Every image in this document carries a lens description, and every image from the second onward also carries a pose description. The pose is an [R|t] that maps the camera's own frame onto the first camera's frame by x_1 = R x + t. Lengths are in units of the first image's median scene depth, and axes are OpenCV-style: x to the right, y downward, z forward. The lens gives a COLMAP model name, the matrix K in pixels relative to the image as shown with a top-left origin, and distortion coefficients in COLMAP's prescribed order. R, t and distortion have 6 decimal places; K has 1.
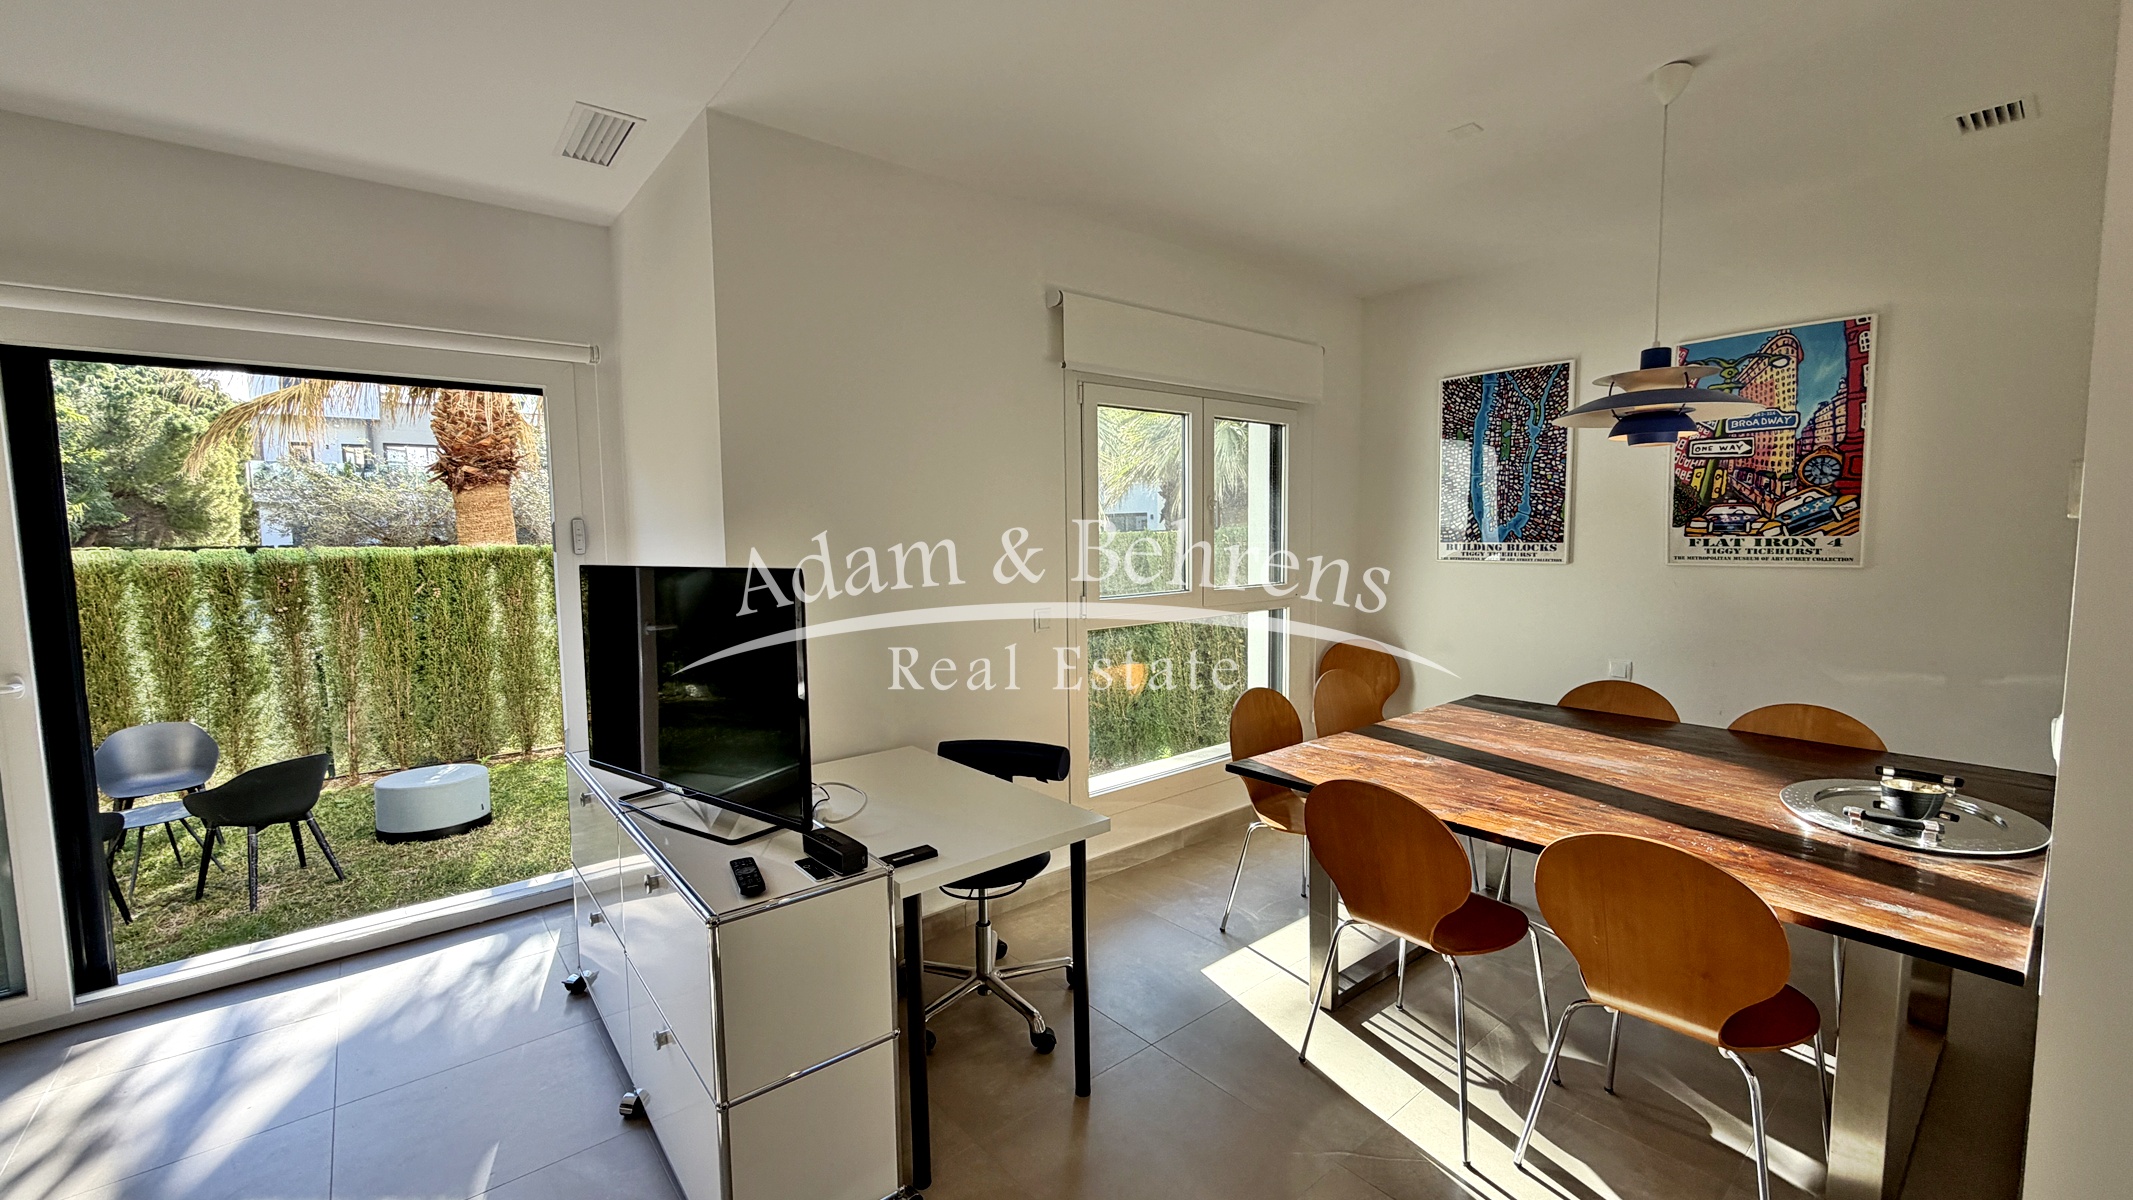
lens RADIAL K [[847.2, 0, 1060.3], [0, 847.2, 600.7], [0, 0, 1]] dist [0.000326, -0.000231]
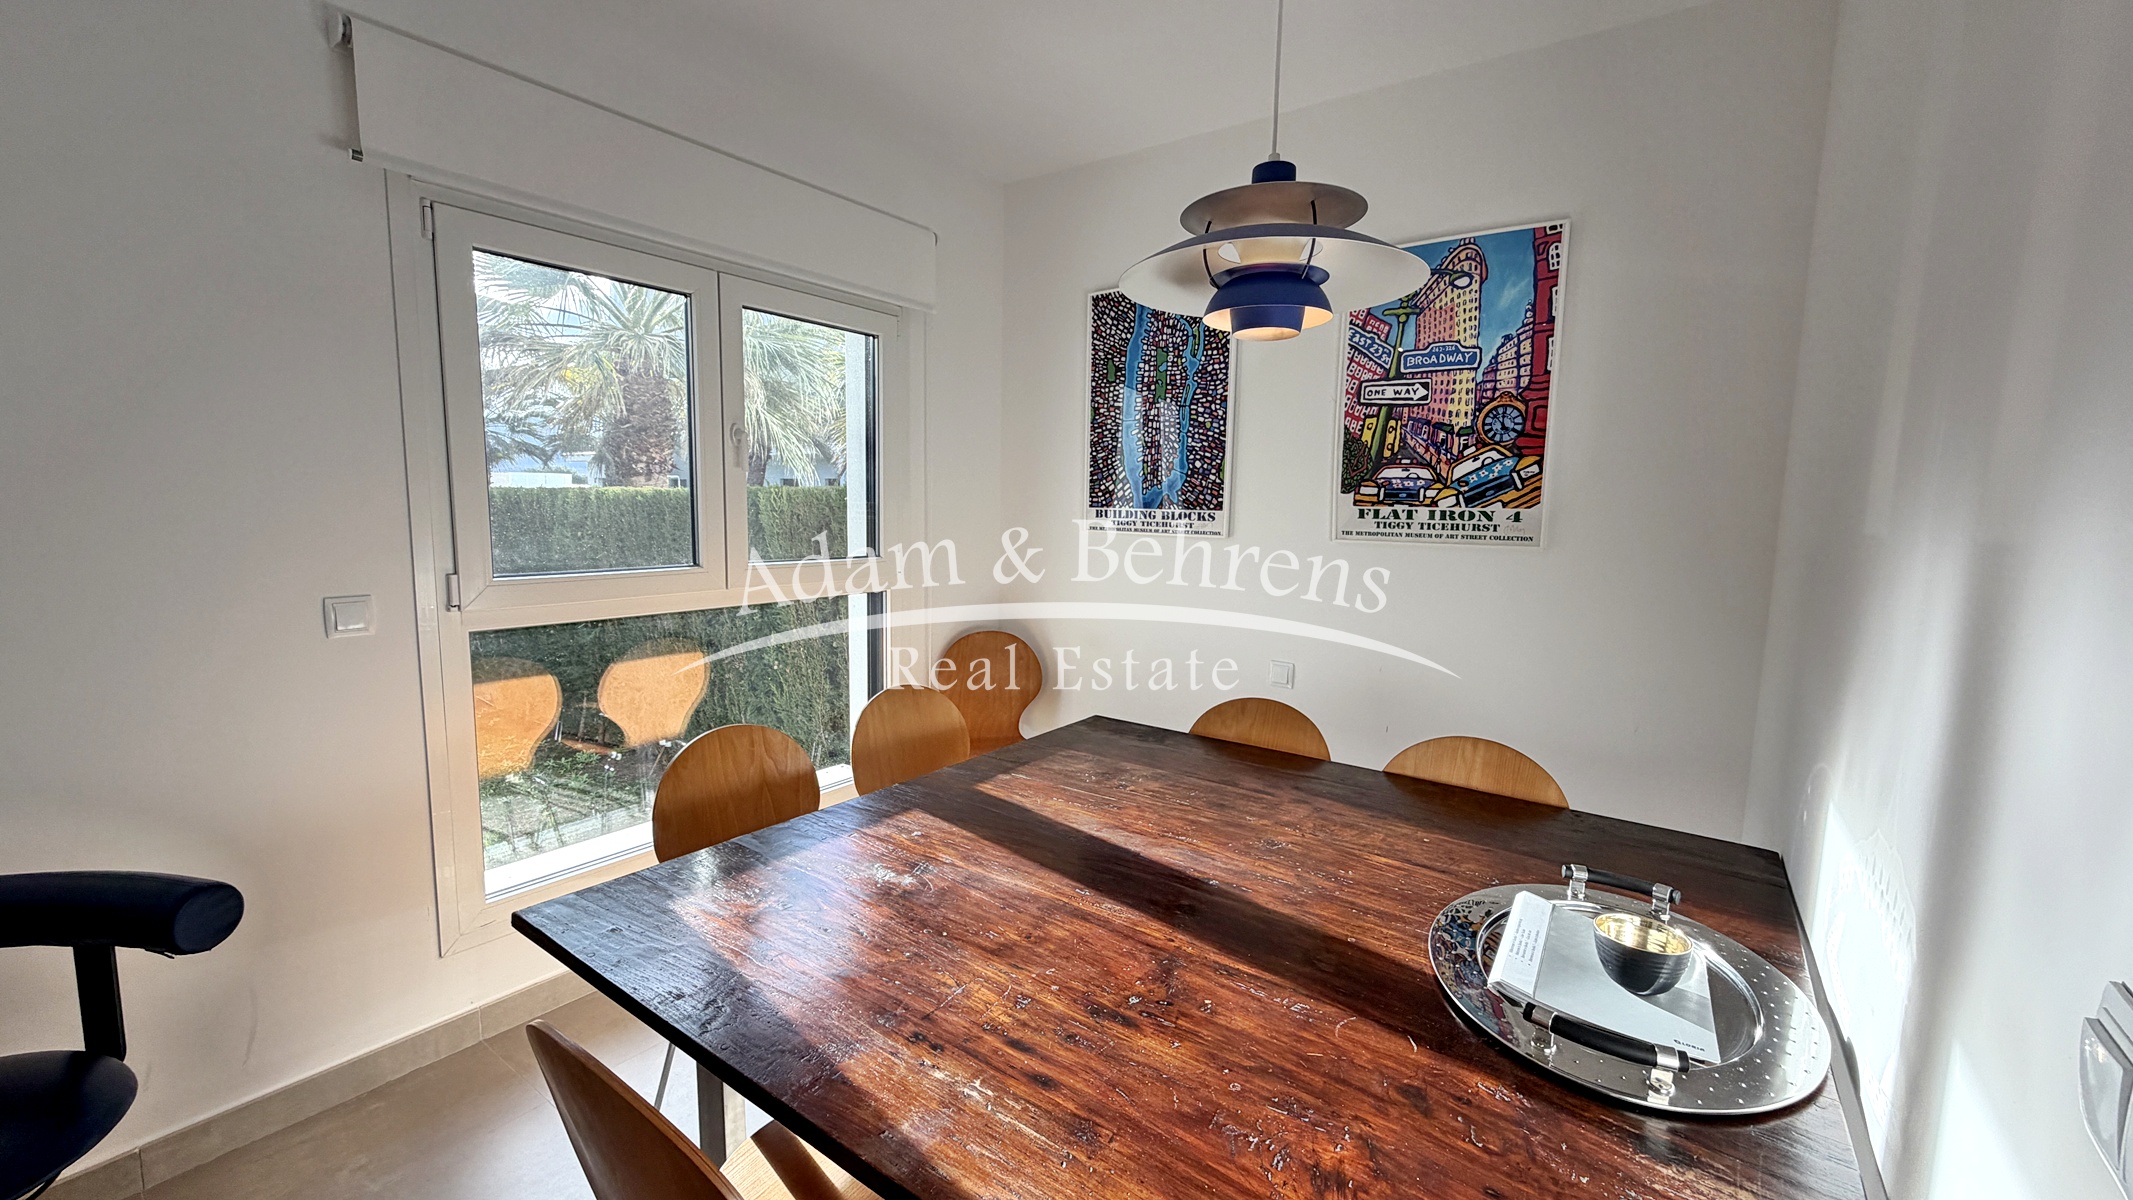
lens RADIAL K [[844.6, 0, 1061.0], [0, 844.6, 600.7], [0, 0, 1]] dist [0.000153, 0.000264]
pose [[0.967200, 0.003042, 0.253998, 0.288530], [-0.012257, 0.999322, 0.034708, -0.012264], [-0.253720, -0.036683, 0.966582, 0.323506]]
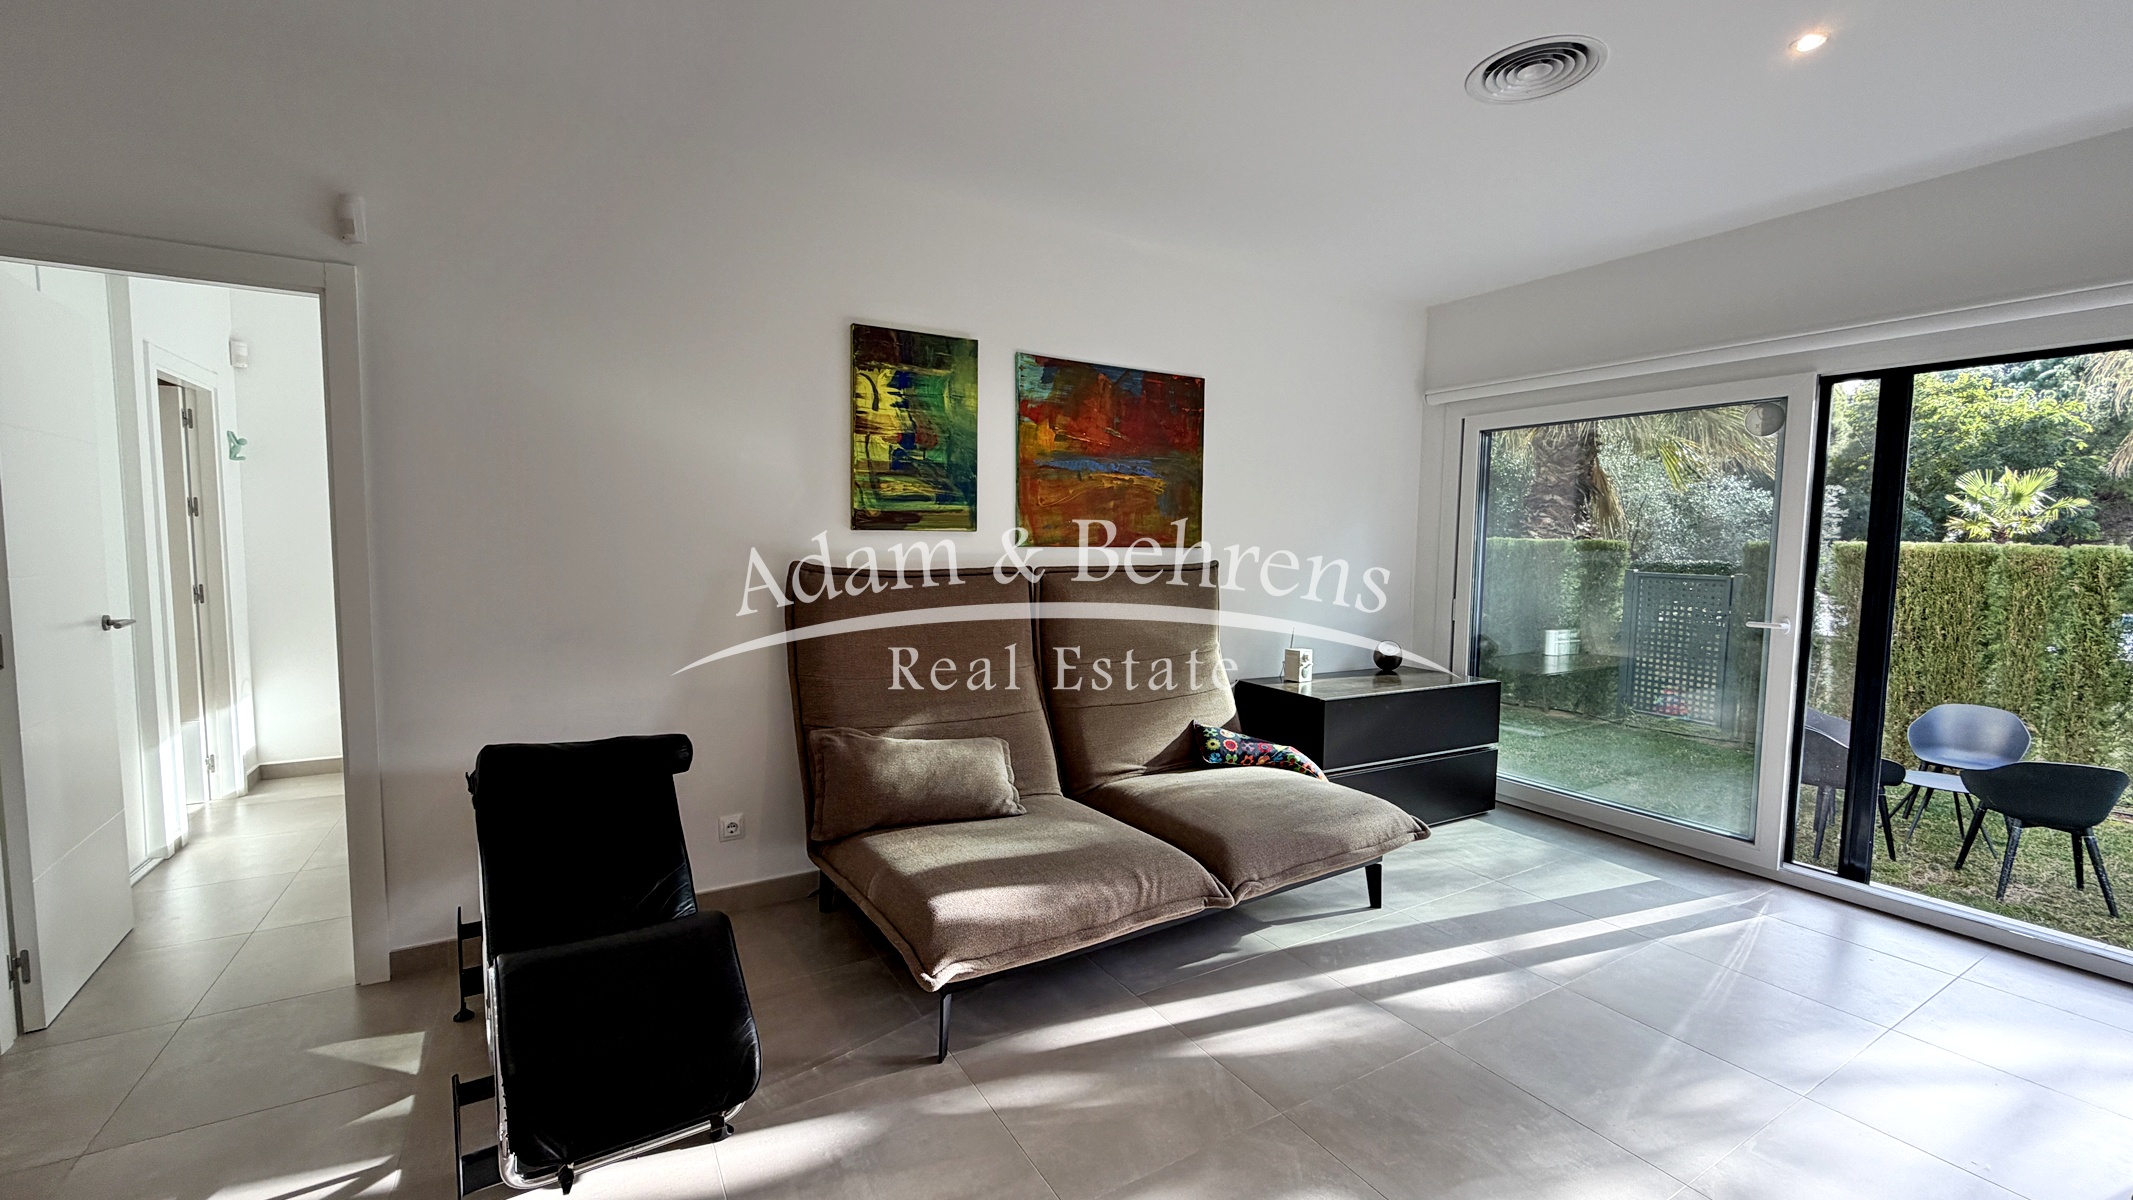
lens RADIAL K [[844.6, 0, 1061.0], [0, 844.6, 600.7], [0, 0, 1]] dist [0.000153, 0.000264]
pose [[-0.159641, 0.086675, -0.983363, 0.225012], [-0.093525, 0.990329, 0.102472, 0.021309], [0.982735, 0.108328, -0.149991, 0.026556]]
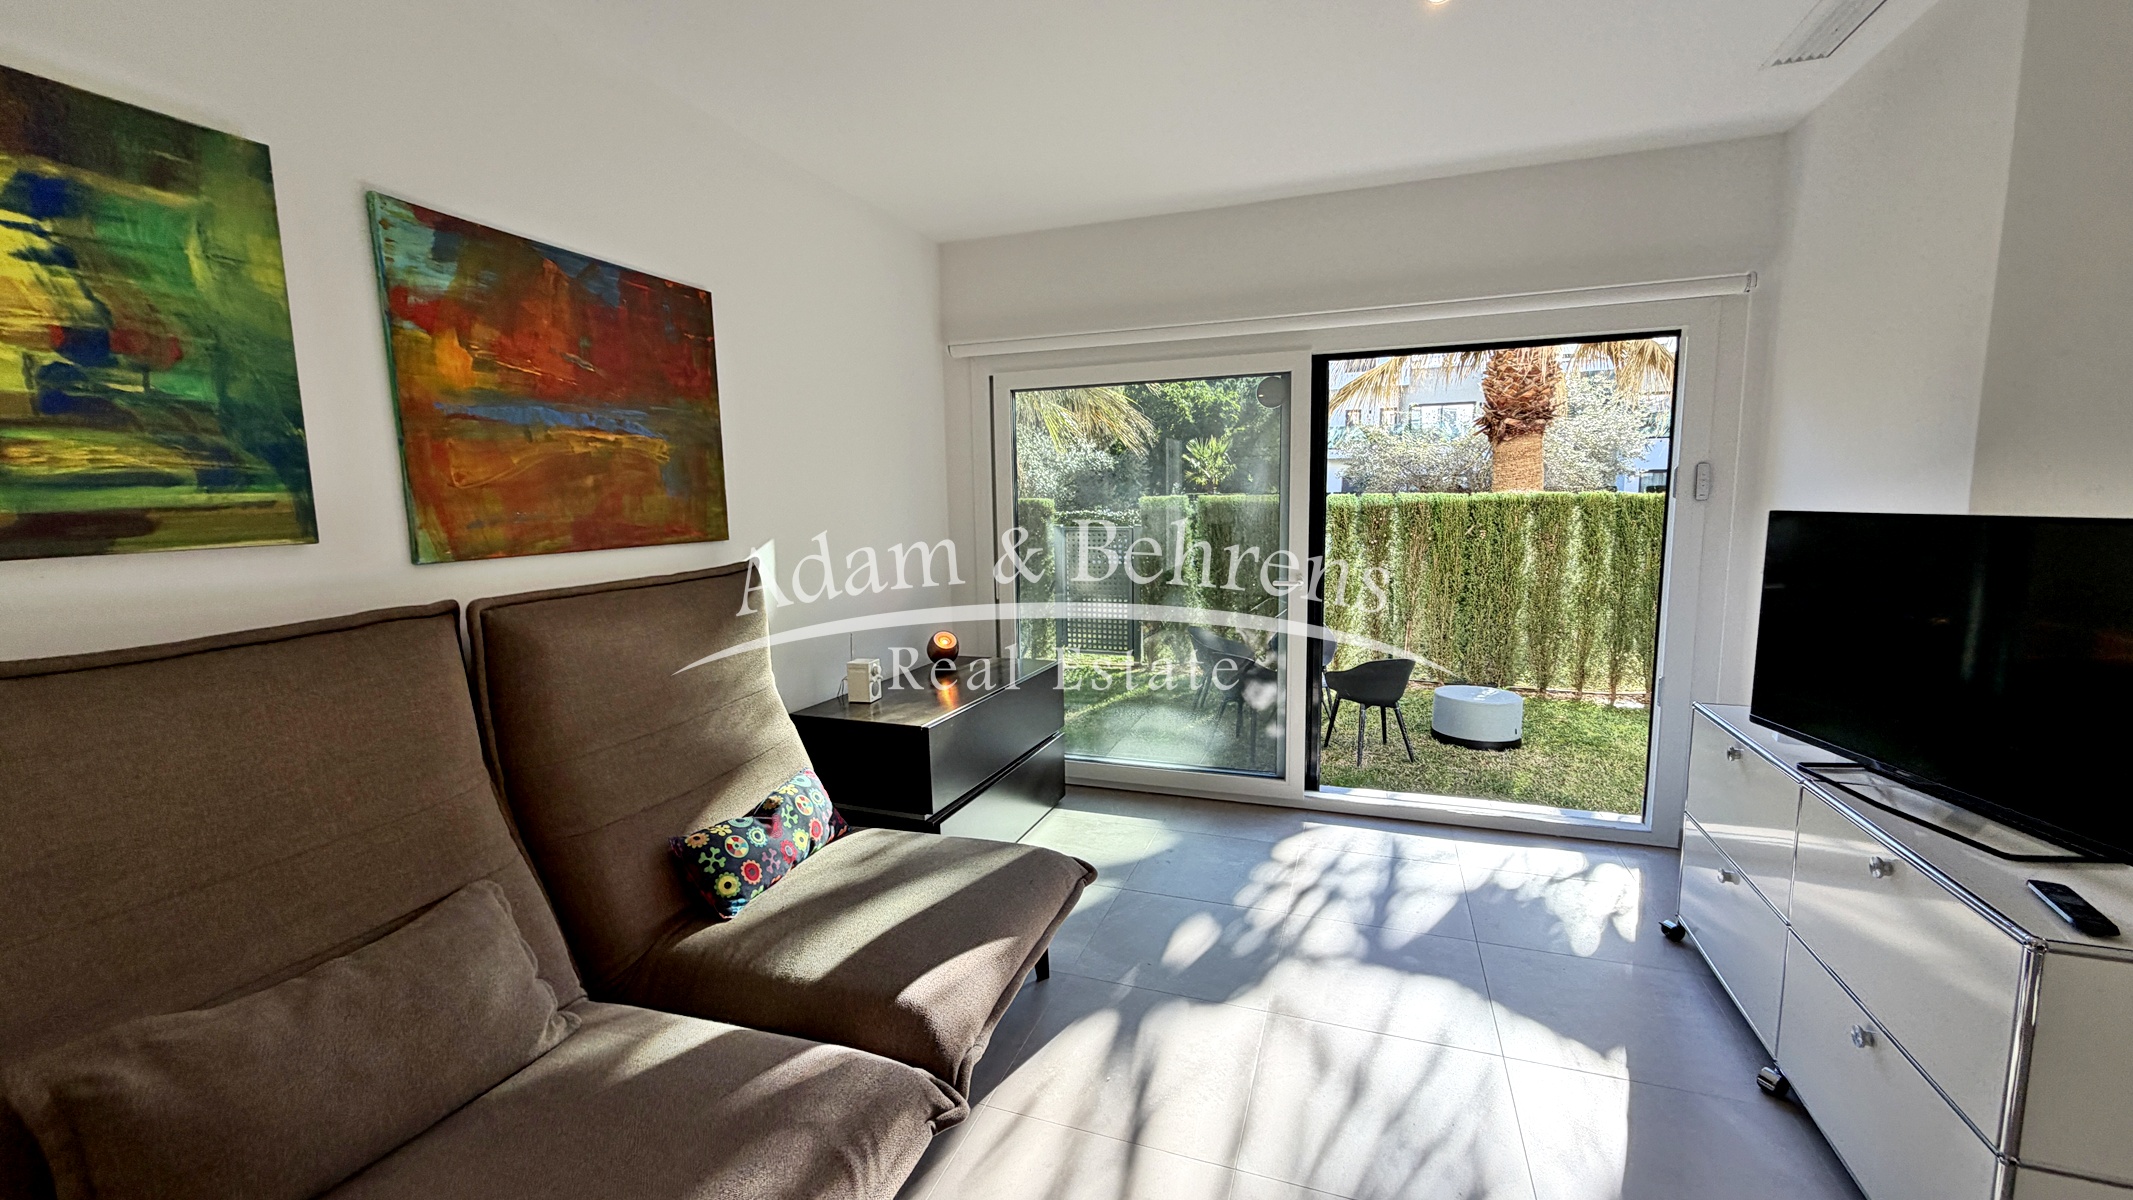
lens RADIAL K [[847.2, 0, 1060.3], [0, 847.2, 600.7], [0, 0, 1]] dist [0.000326, -0.000231]
pose [[0.504569, 0.113243, -0.855912, -0.098363], [-0.061248, 0.993558, 0.095348, 0.010822], [0.861196, 0.004313, 0.508255, -0.108073]]
